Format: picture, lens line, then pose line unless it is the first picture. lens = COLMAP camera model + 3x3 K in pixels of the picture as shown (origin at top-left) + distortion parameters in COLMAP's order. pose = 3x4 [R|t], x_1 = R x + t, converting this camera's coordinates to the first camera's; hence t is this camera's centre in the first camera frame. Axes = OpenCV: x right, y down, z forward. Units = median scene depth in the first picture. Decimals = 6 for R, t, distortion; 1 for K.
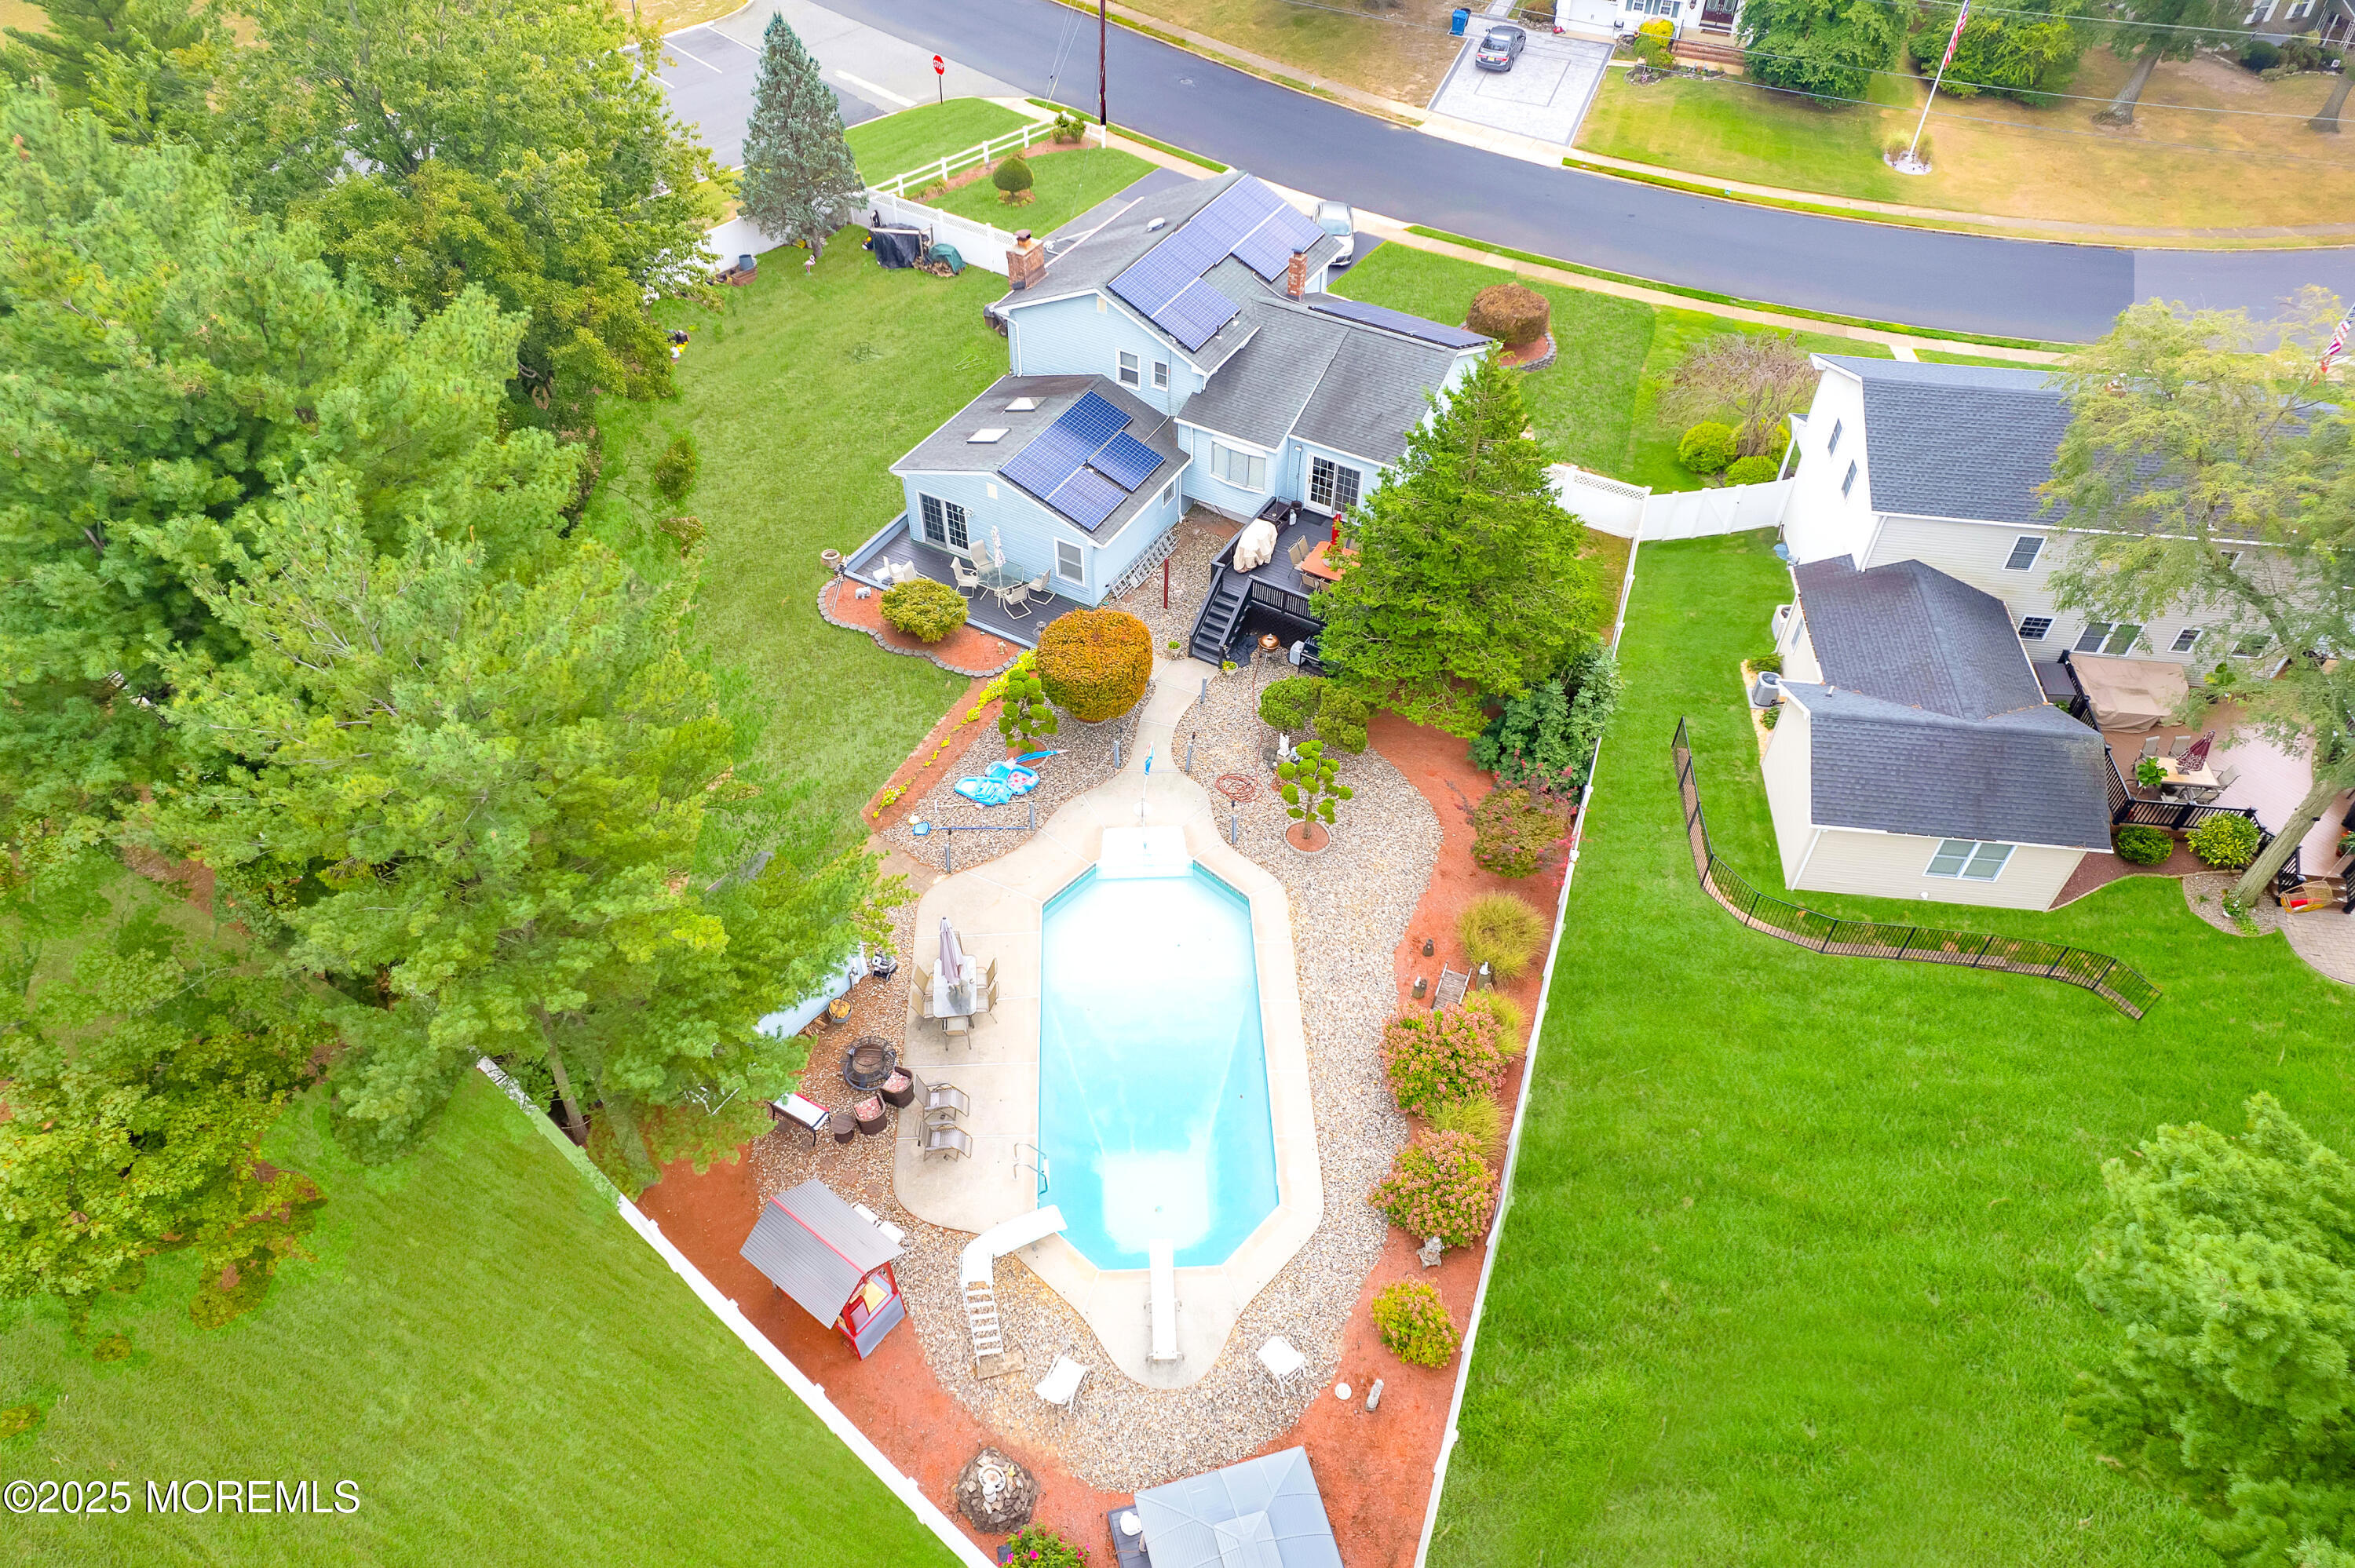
lens RADIAL K [[1491.2, 0, 1177.5], [0, 1491.2, 784.0], [0, 0, 1]] dist [-0.038820, 0.002066]
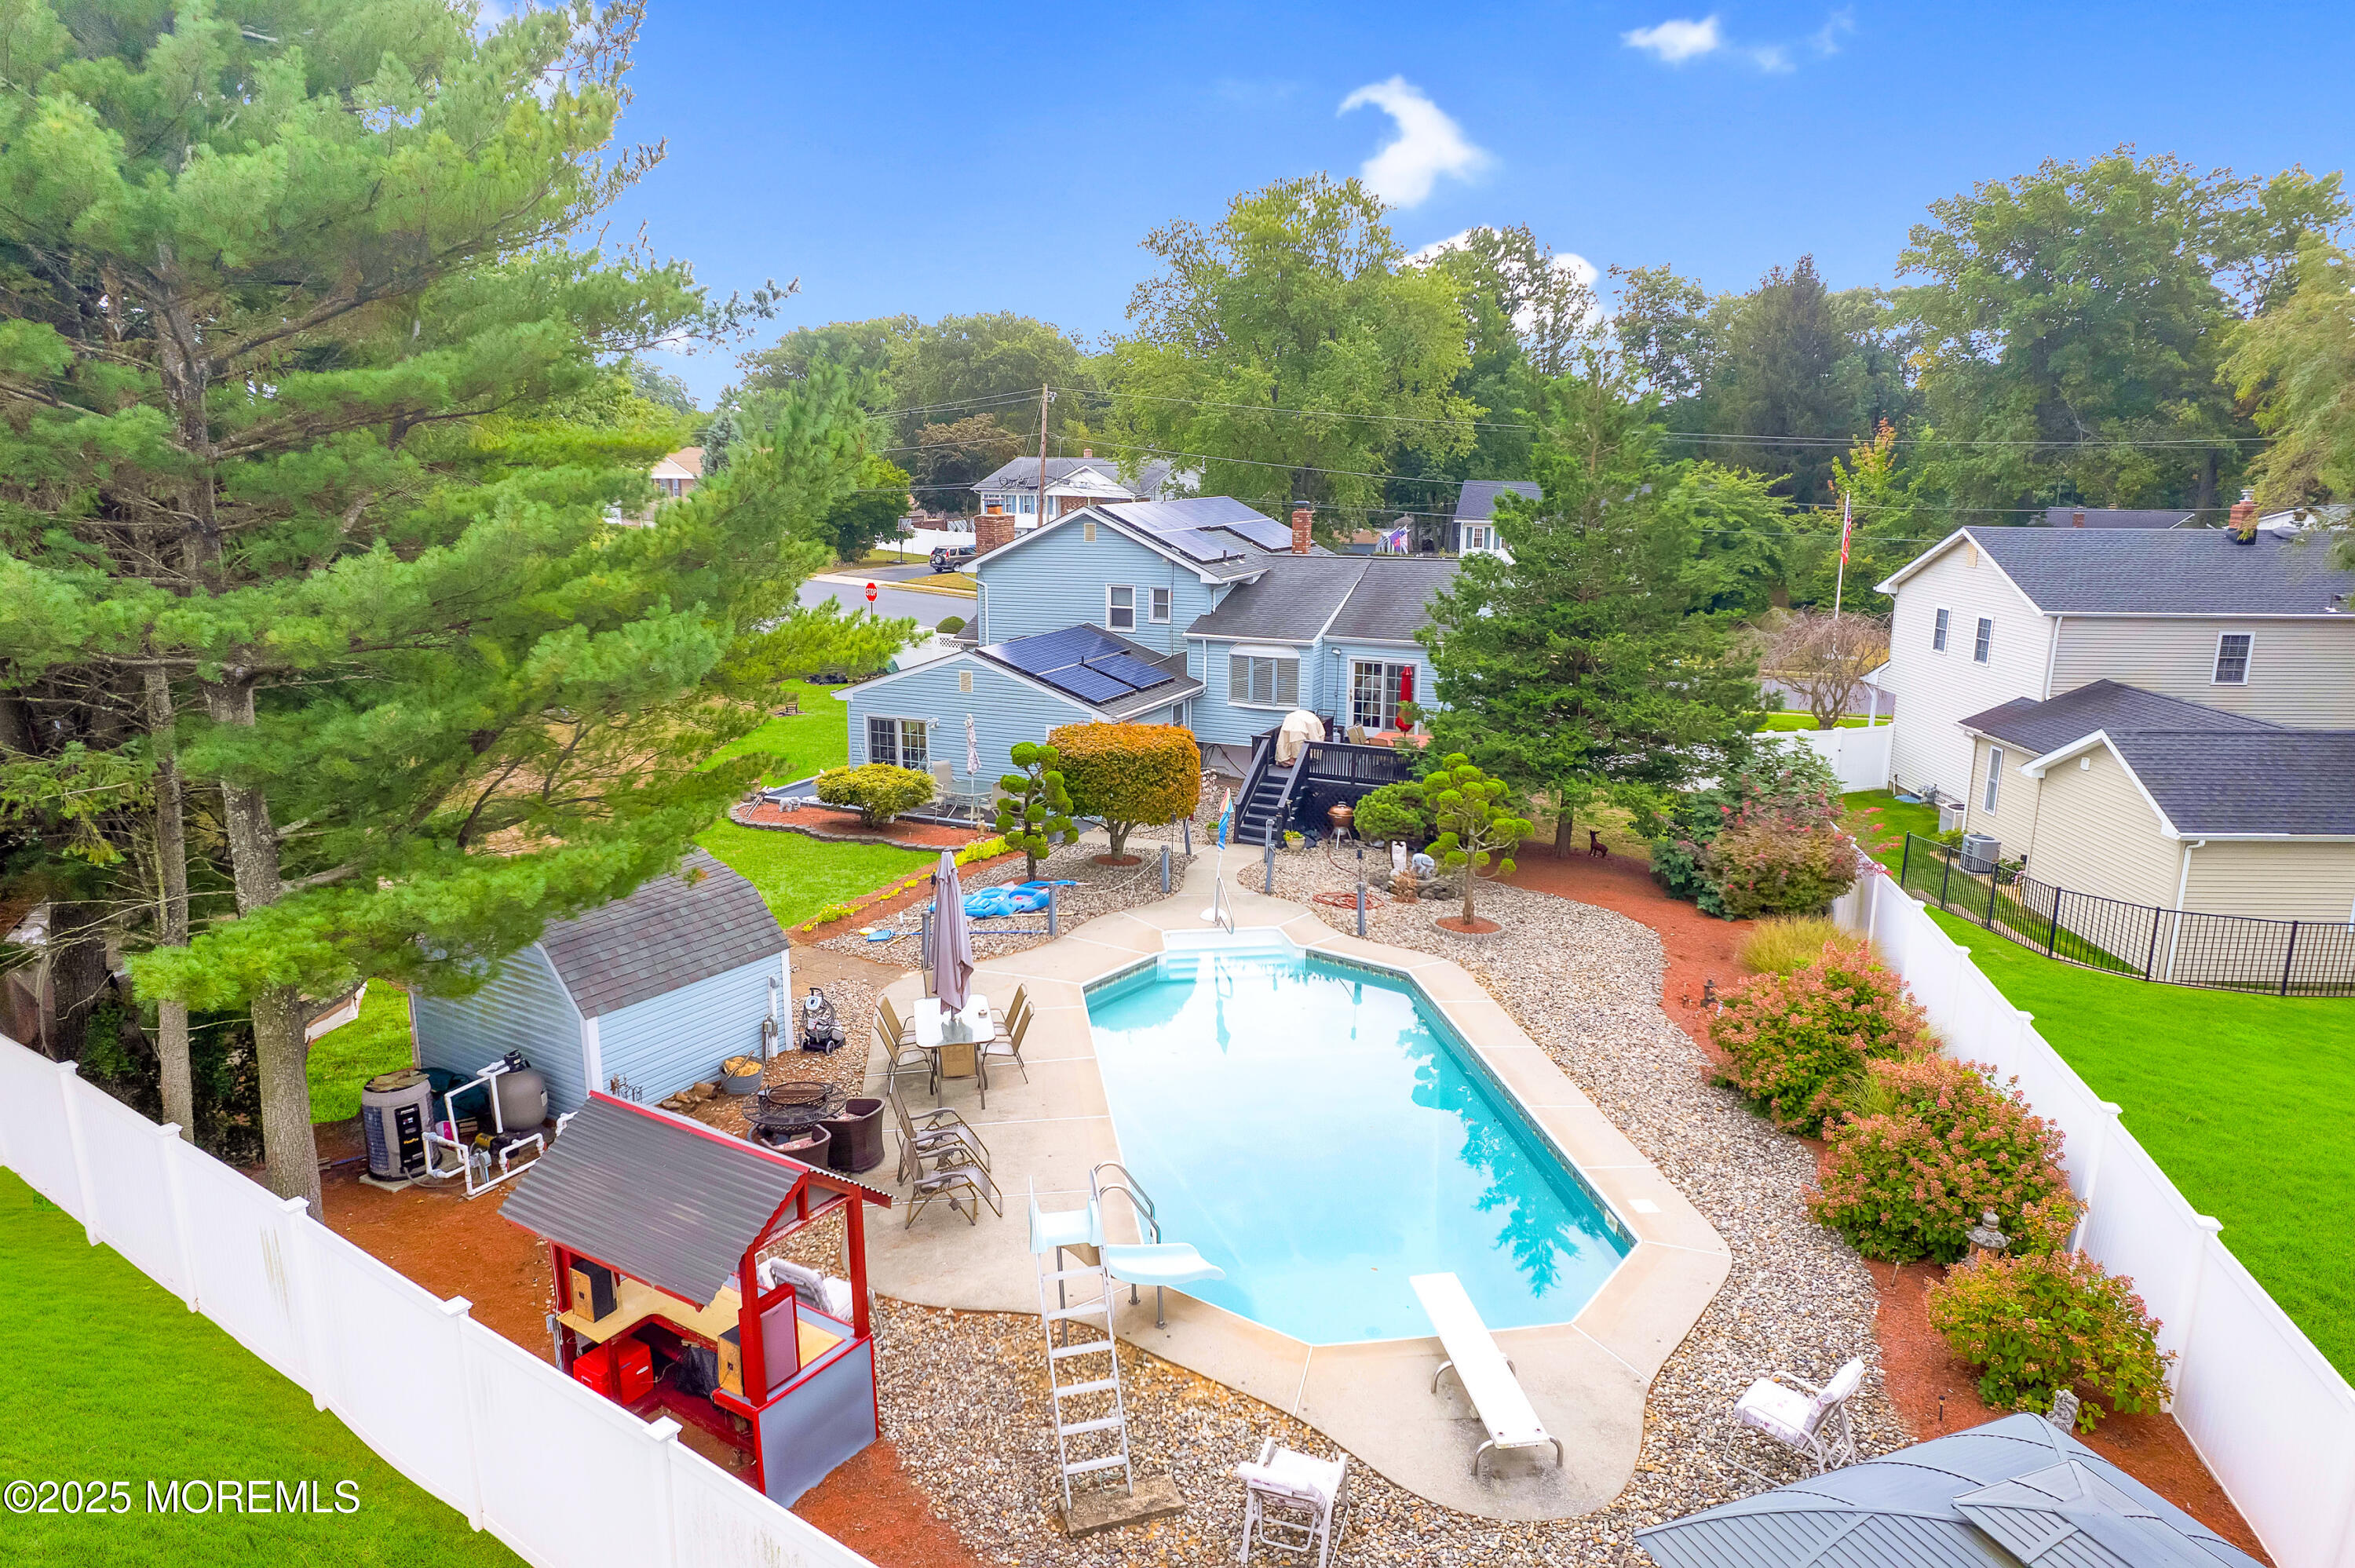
lens RADIAL K [[1491.2, 0, 1177.5], [0, 1491.2, 784.0], [0, 0, 1]] dist [-0.038820, 0.002066]
pose [[0.995110, -0.019493, 0.096835, -0.089653], [0.069620, 0.833851, -0.547581, 0.288634], [-0.070072, 0.551645, 0.831130, 0.359717]]
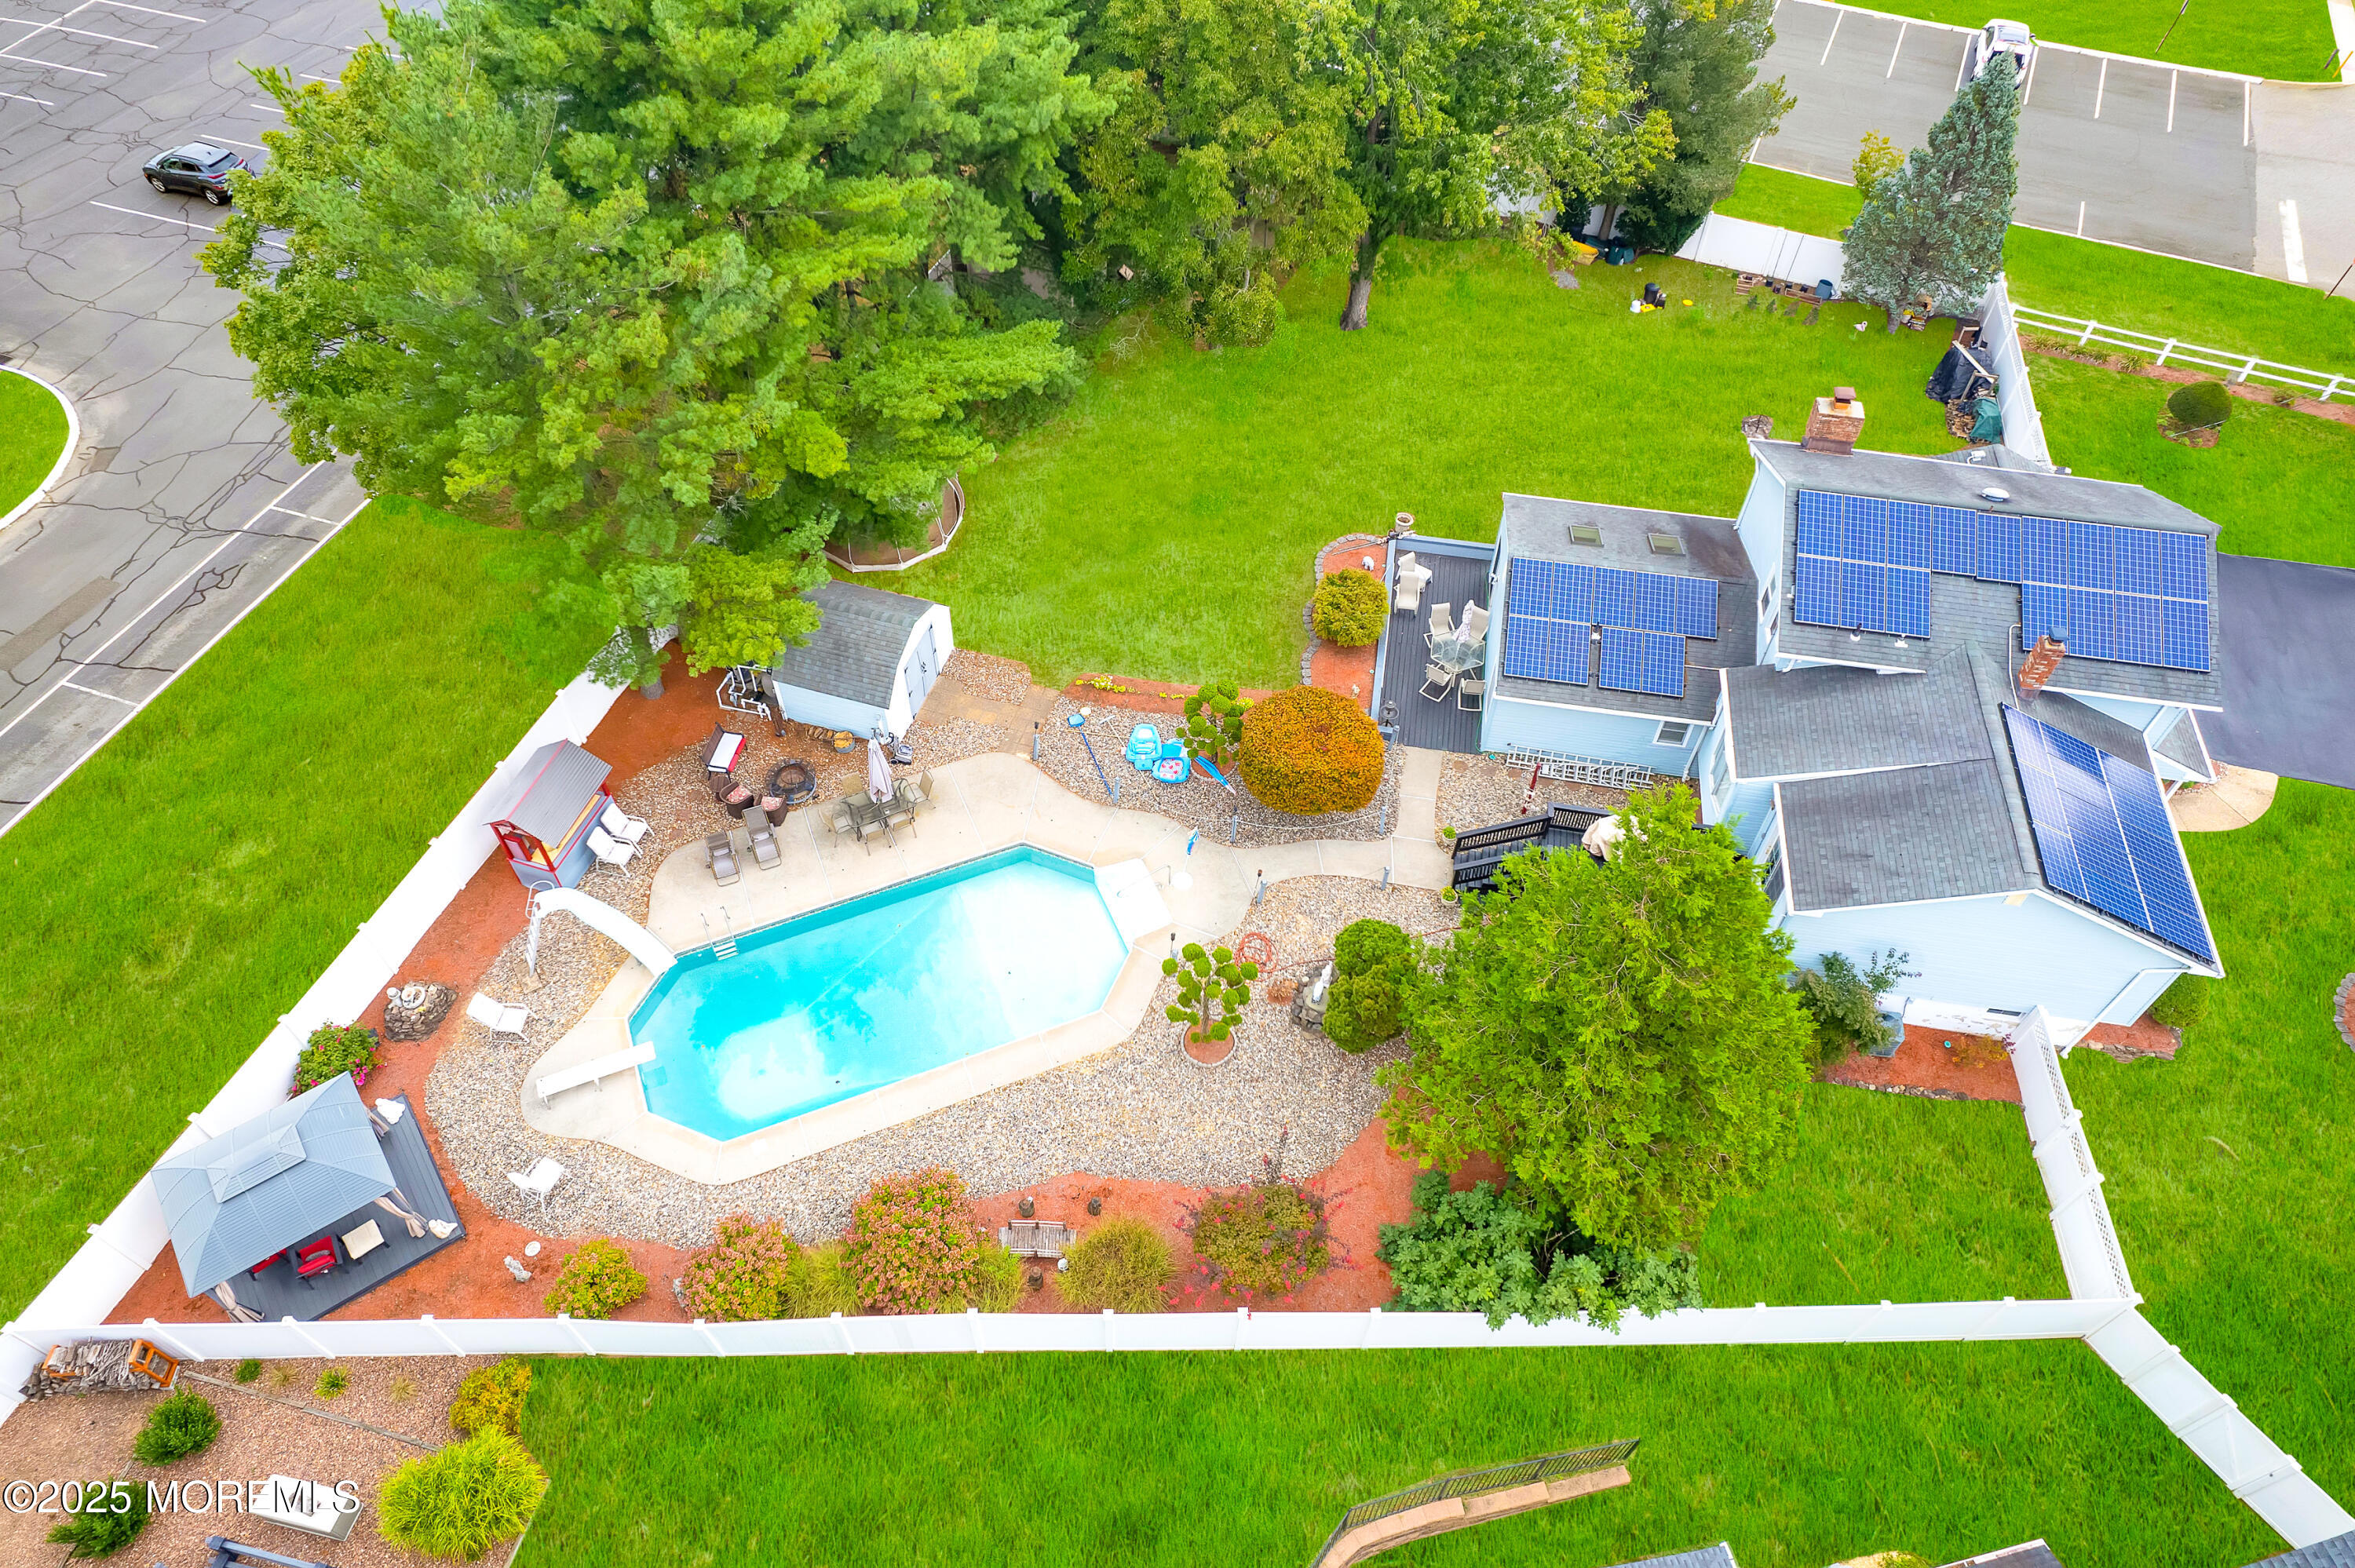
lens RADIAL K [[1491.2, 0, 1177.5], [0, 1491.2, 784.0], [0, 0, 1]] dist [-0.038820, 0.002066]
pose [[0.341969, 0.712304, -0.612928, 0.423323], [-0.674293, 0.640295, 0.367901, -0.305310], [0.654512, 0.287483, 0.699262, 0.304170]]
